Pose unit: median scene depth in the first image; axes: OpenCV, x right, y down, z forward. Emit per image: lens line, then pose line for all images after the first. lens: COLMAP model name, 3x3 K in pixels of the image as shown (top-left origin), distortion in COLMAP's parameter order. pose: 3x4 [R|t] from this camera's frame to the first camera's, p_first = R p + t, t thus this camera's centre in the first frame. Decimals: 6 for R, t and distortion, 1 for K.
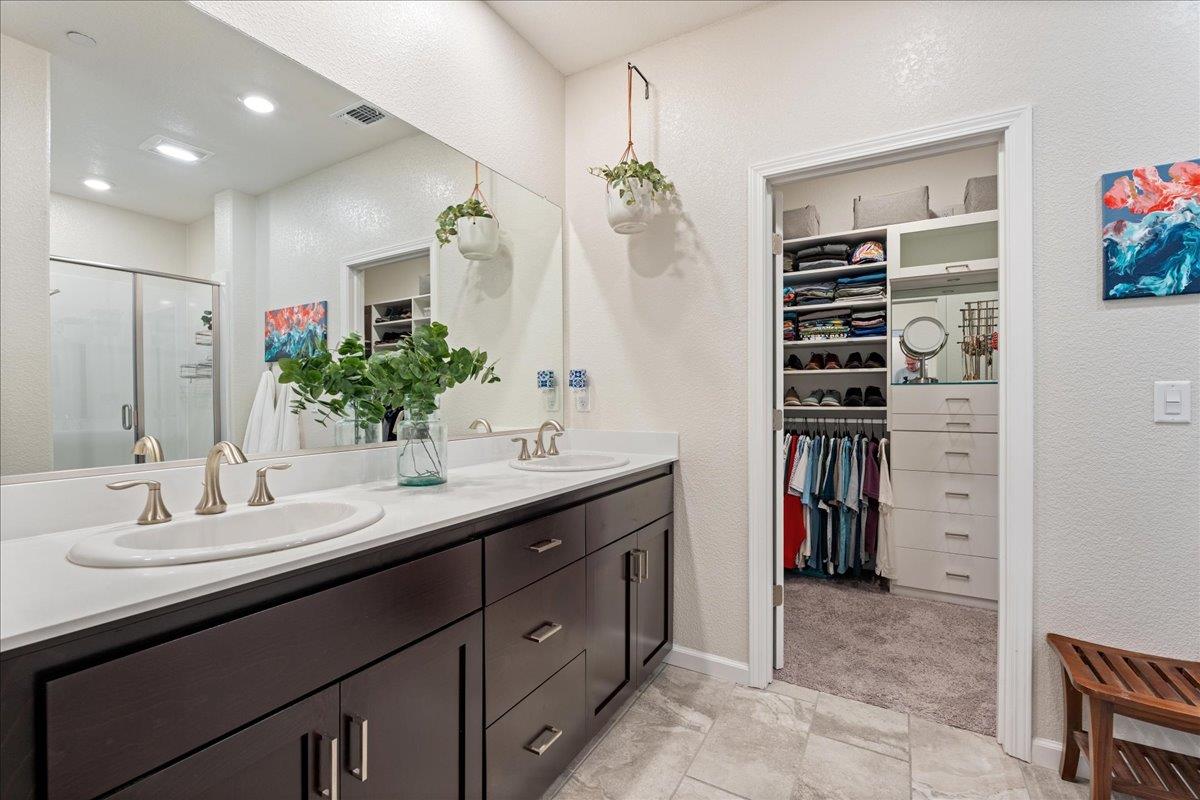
lens RADIAL K [[523.6, 0, 597.6], [0, 523.6, 396.7], [0, 0, 1]] dist [-0.009388, 0.000194]
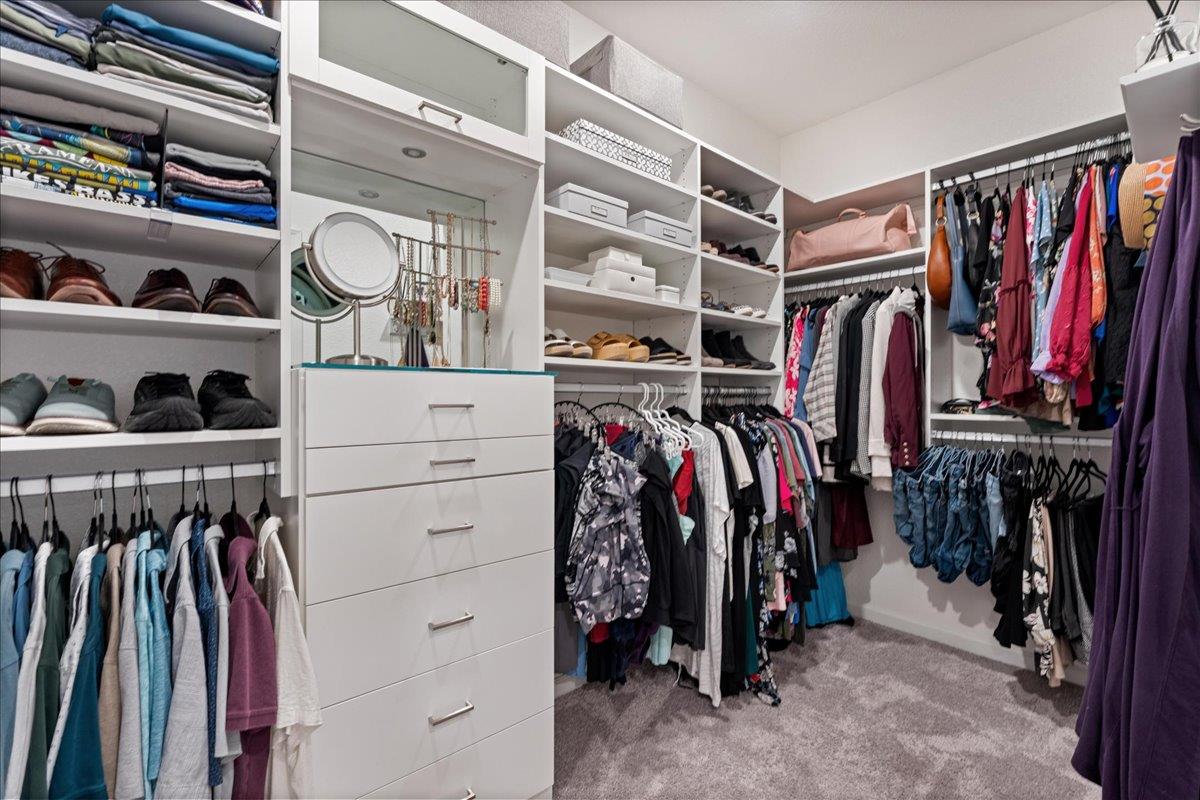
lens RADIAL K [[523.6, 0, 598.2], [0, 523.6, 398.2], [0, 0, 1]] dist [-0.009388, 0.000194]
pose [[0.324016, 0.000630, 0.946051, 0.278576], [0.000744, 0.999999, -0.000921, -0.000733], [-0.946051, 0.001003, 0.324016, 0.658281]]
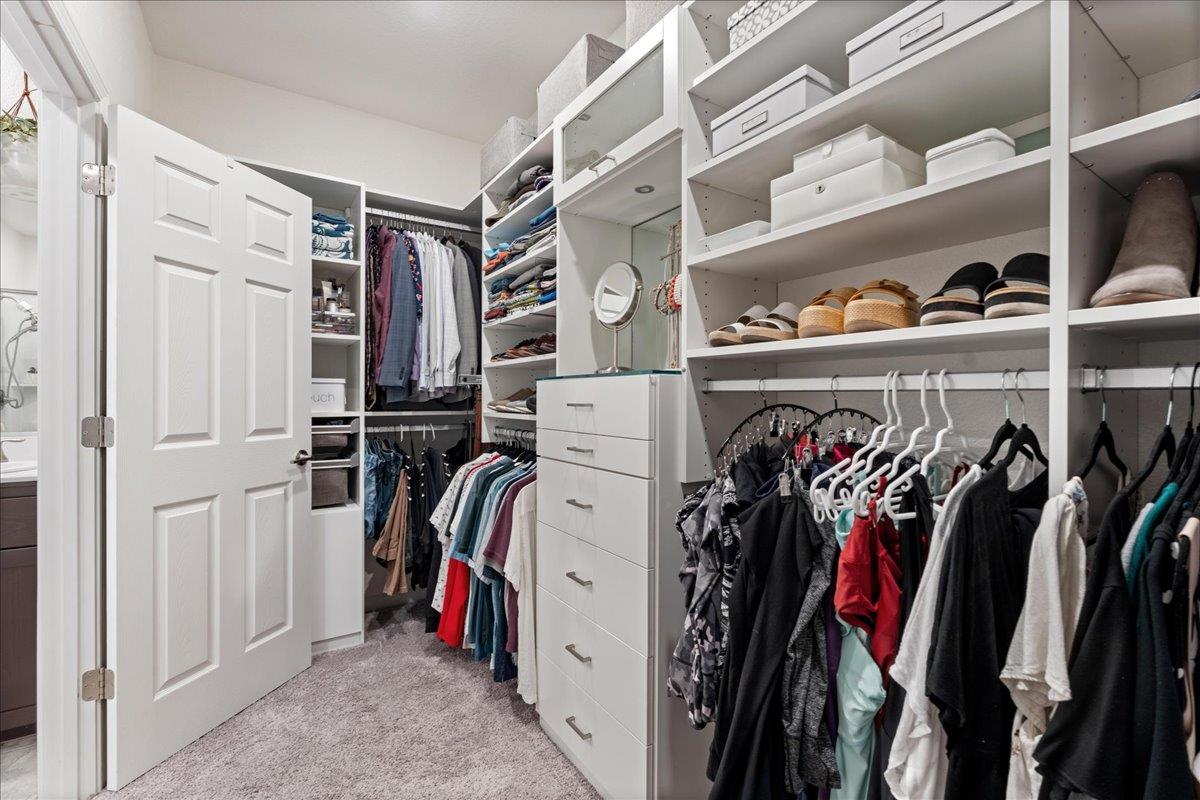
lens RADIAL K [[523.6, 0, 599.8], [0, 523.6, 396.1], [0, 0, 1]] dist [-0.009388, 0.000194]
pose [[0.894610, -0.000083, -0.446848, 0.849000], [-0.000736, 0.999998, -0.001659, -0.002999], [0.446848, 0.001813, 0.894608, 0.461178]]
